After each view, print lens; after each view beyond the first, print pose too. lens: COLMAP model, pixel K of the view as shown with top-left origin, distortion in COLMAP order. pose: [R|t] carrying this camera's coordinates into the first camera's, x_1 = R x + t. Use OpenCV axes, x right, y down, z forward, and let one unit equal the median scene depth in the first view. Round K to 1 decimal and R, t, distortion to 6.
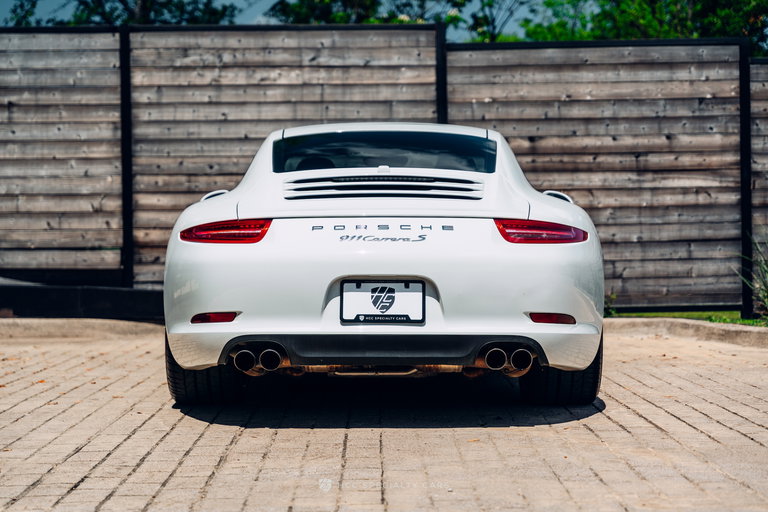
lens RADIAL K [[1622.9, 0, 374.4], [0, 1622.9, 257.8], [0, 0, 1]] dist [0.062273, 0.014125]
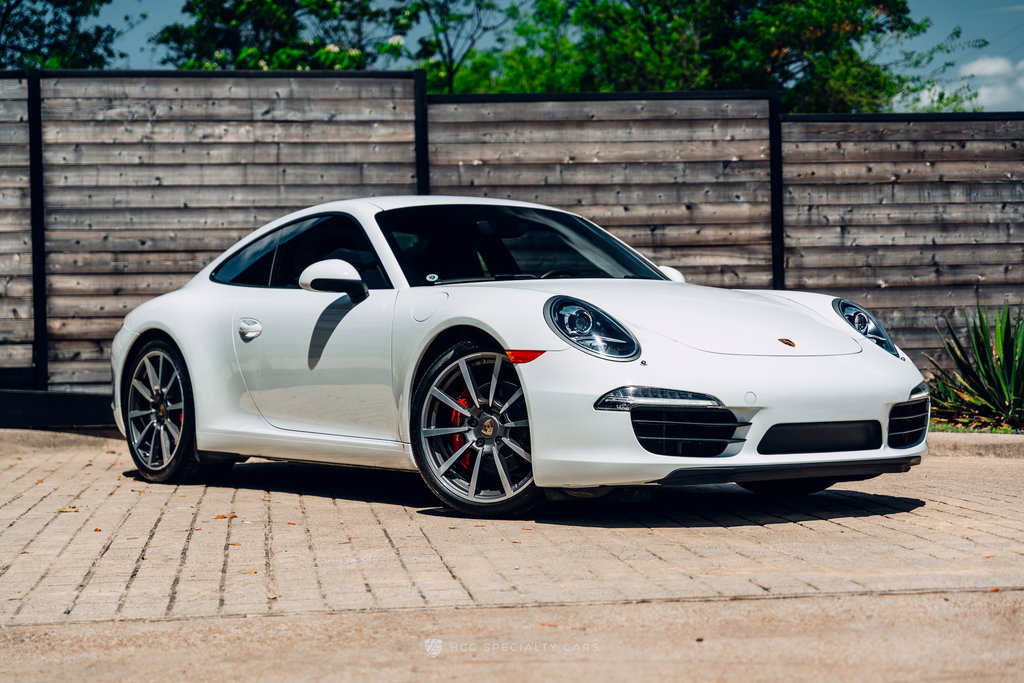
lens RADIAL K [[2187.3, 0, 544.6], [0, 2187.3, 355.9], [0, 0, 1]] dist [0.066514, -0.072219]
pose [[0.992235, -0.007946, 0.124123, -0.036685], [0.008137, 0.999966, -0.001025, 0.004203], [-0.124111, 0.002027, 0.992266, -0.125583]]
